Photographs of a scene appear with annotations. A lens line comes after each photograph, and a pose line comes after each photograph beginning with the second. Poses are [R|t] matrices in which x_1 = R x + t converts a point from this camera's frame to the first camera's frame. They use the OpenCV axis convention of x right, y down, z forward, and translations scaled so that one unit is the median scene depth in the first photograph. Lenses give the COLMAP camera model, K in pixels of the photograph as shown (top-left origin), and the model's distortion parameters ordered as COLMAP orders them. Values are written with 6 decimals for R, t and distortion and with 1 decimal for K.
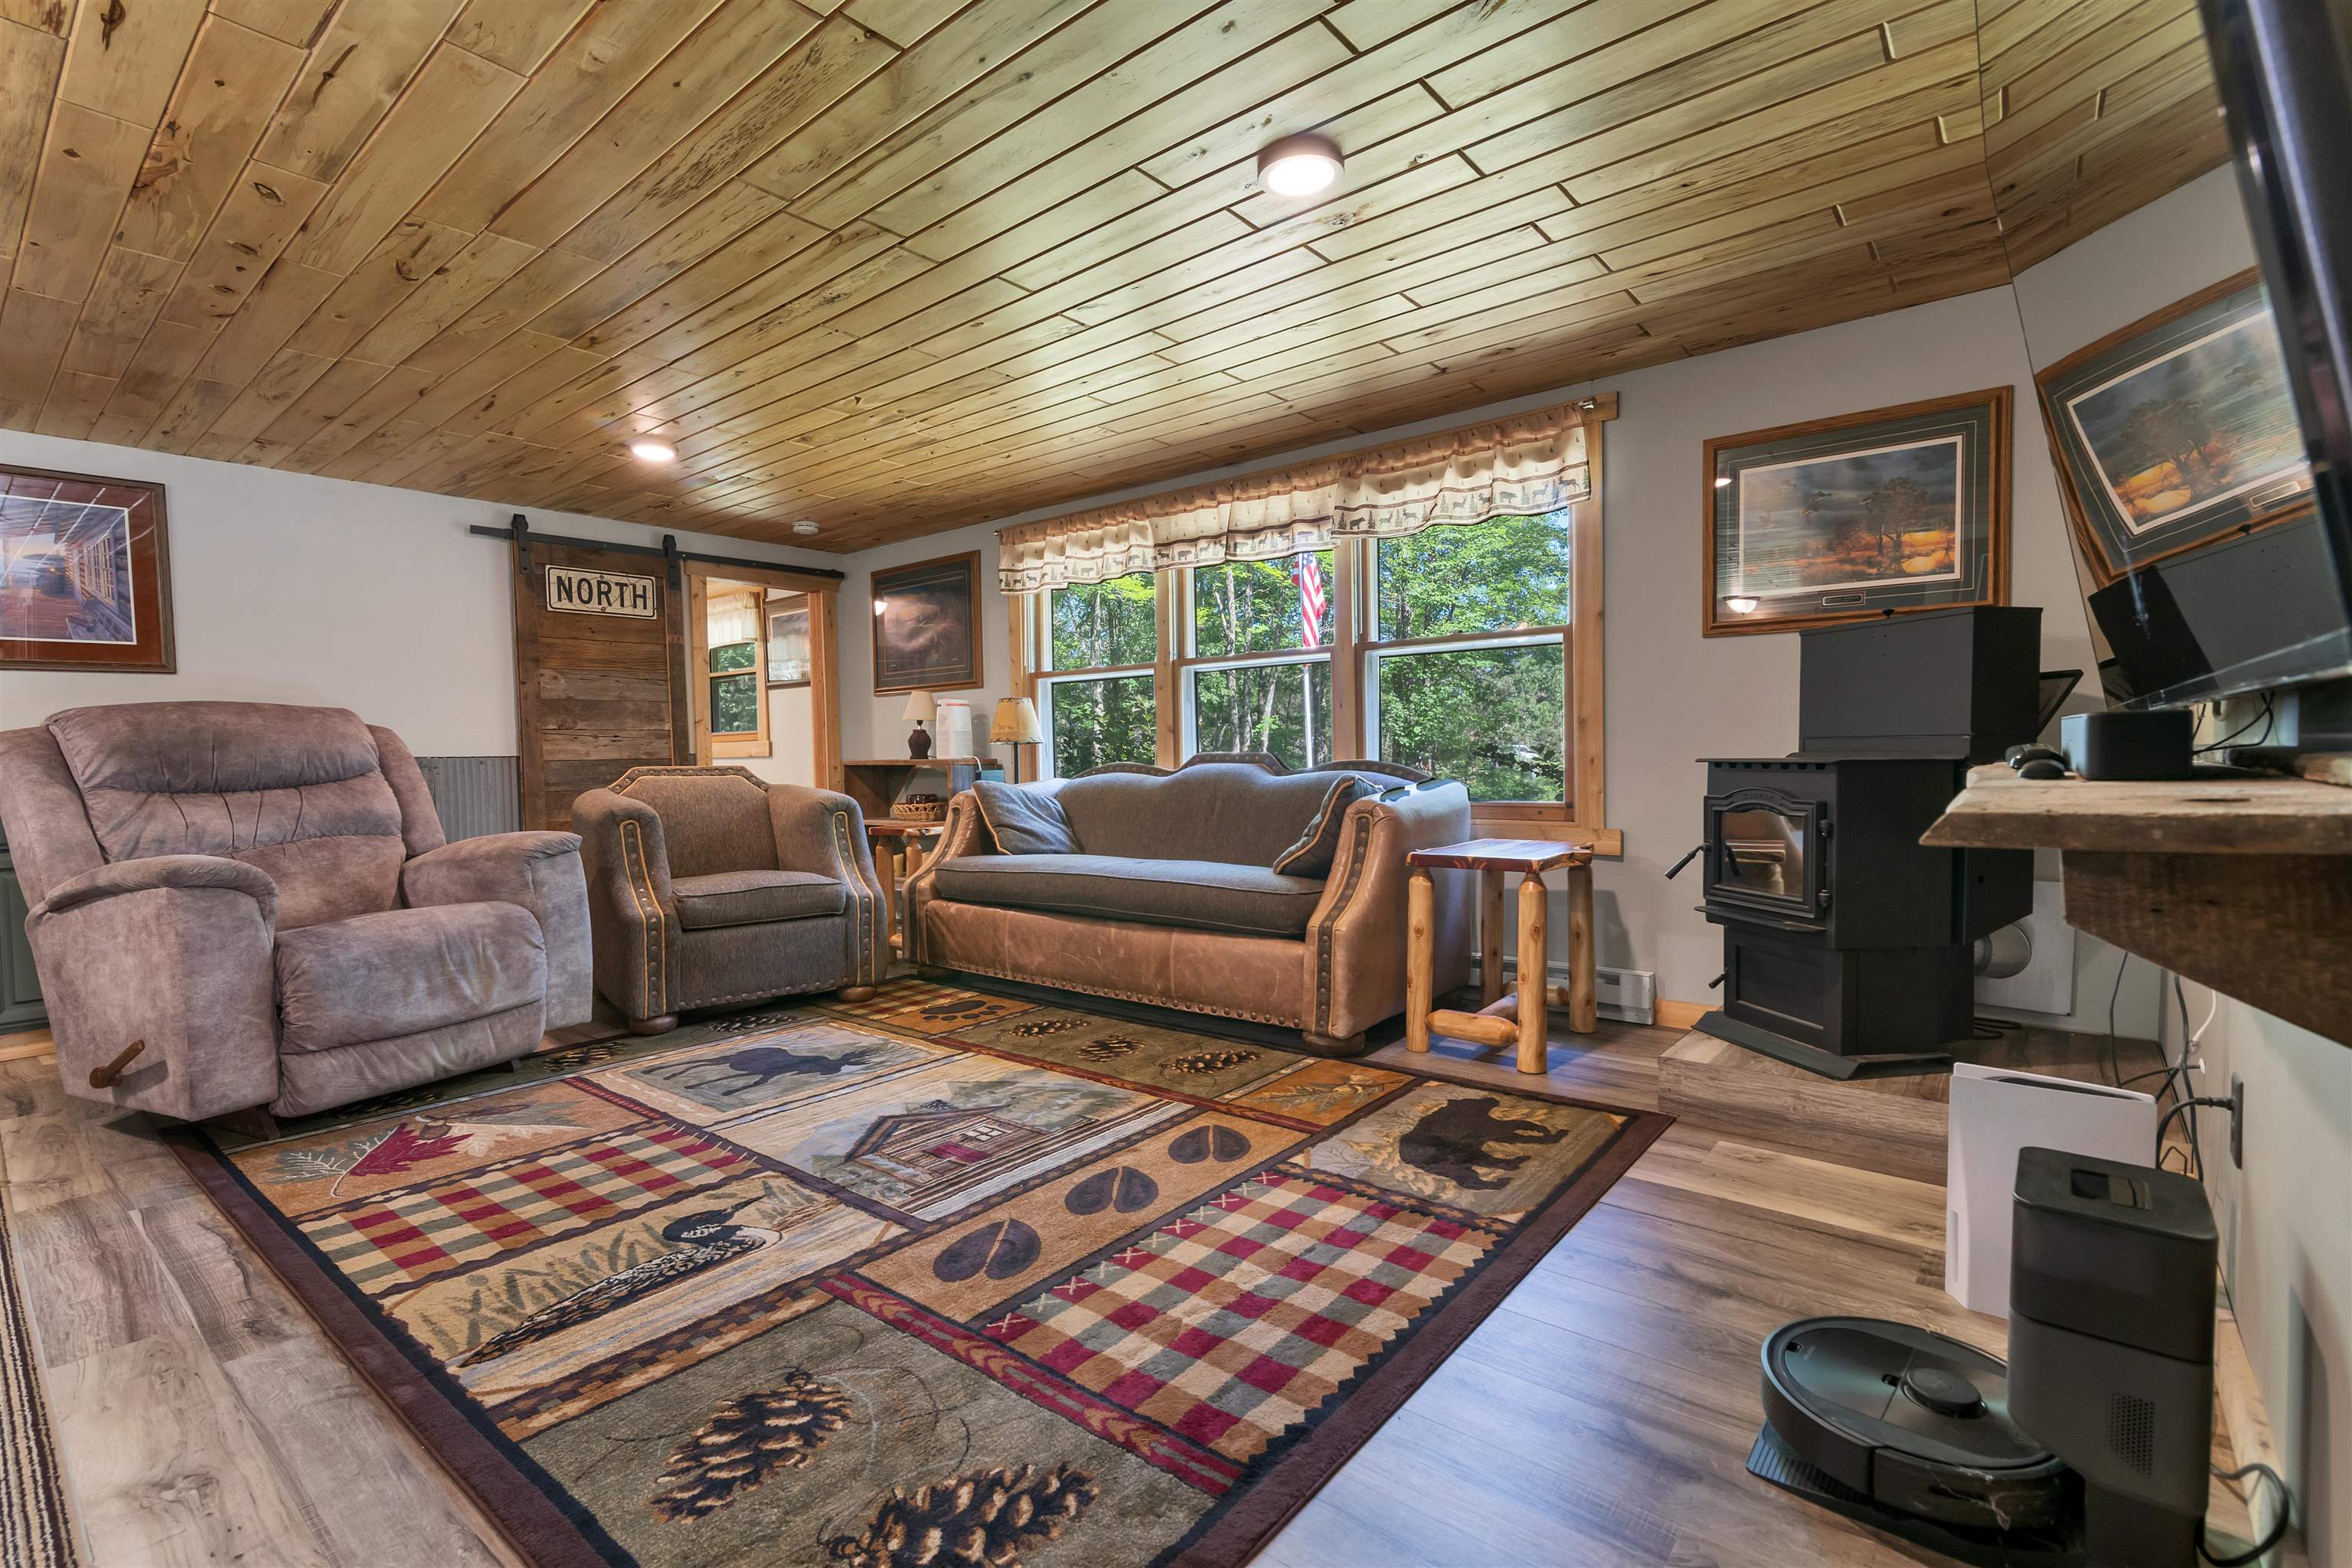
lens RADIAL K [[1081.0, 0, 1168.9], [0, 1081.0, 788.2], [0, 0, 1]] dist [-0.000971, 0.000409]
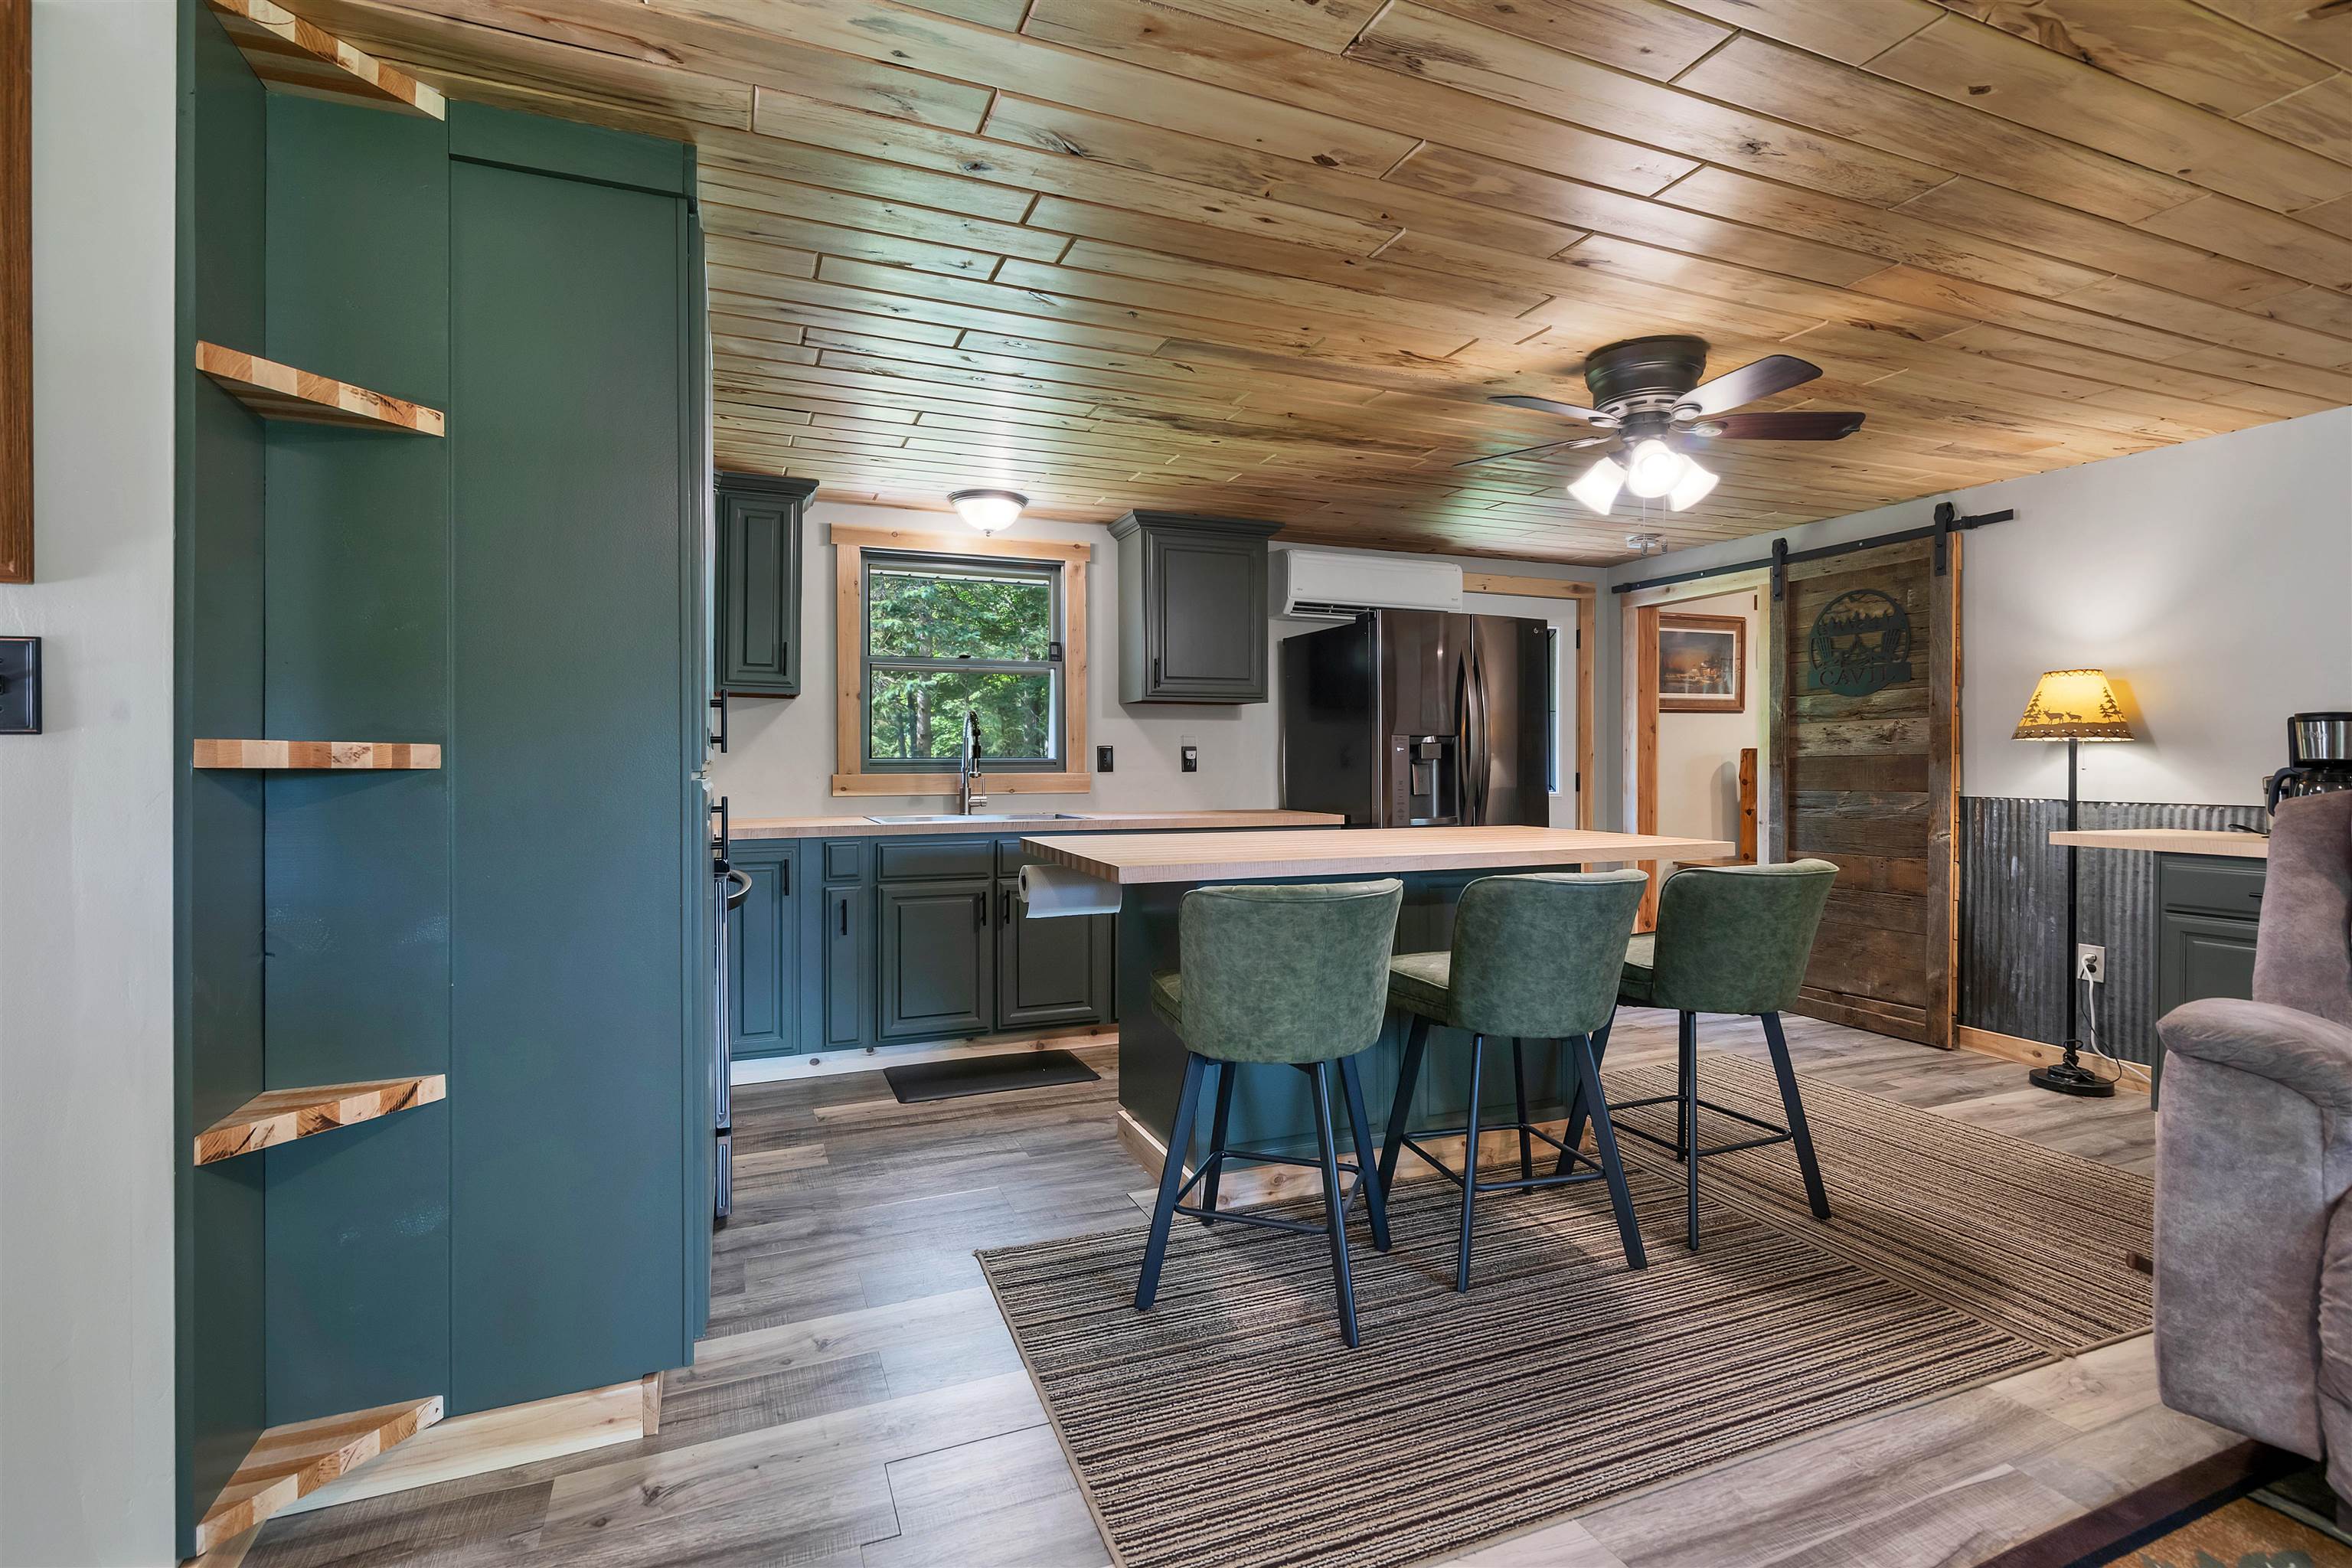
lens RADIAL K [[1081.0, 0, 1170.7], [0, 1081.0, 754.3], [0, 0, 1]] dist [-0.000971, 0.000409]
pose [[-0.465287, 0.014129, -0.885047, -0.024829], [-0.017934, 0.999517, 0.025385, -0.092321], [0.884978, 0.027684, -0.464809, 0.676560]]
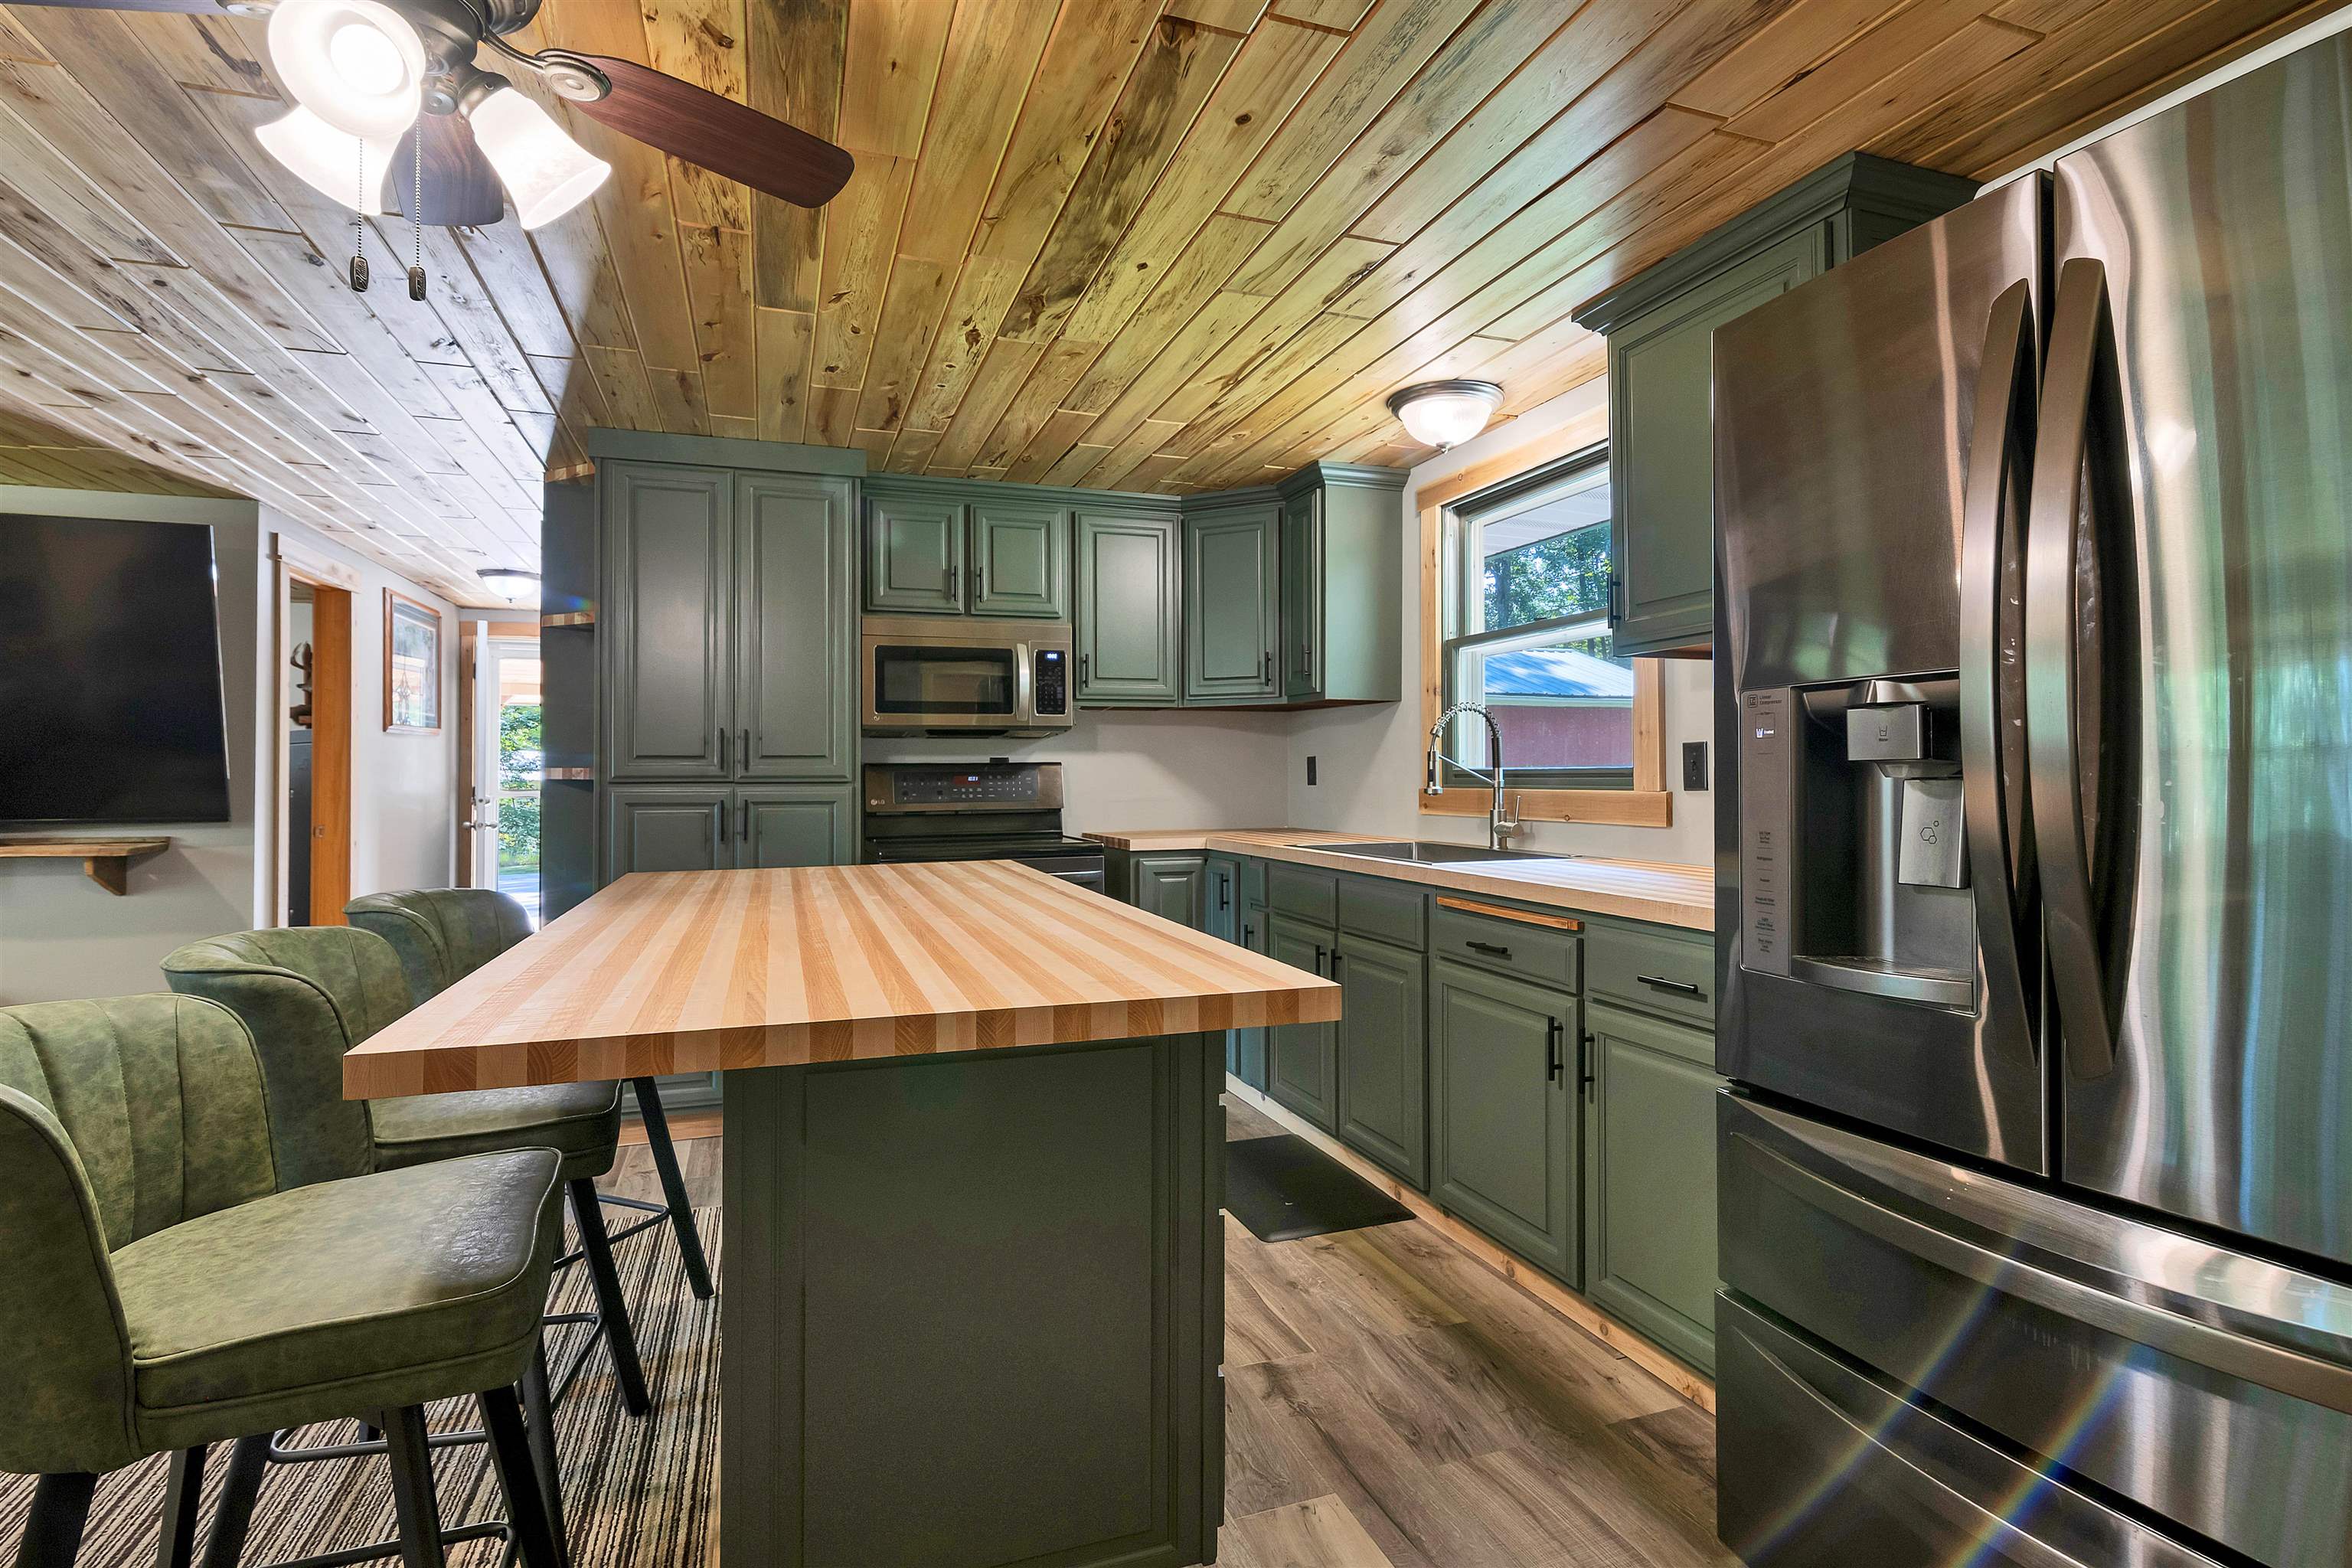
lens RADIAL K [[1081.0, 0, 1161.8], [0, 1081.0, 768.2], [0, 0, 1]] dist [-0.000971, 0.000409]
pose [[-0.866208, 0.024093, 0.499103, -1.623439], [0.038086, 0.999115, 0.017868, -0.073461], [-0.498230, 0.034486, -0.866359, 0.819195]]
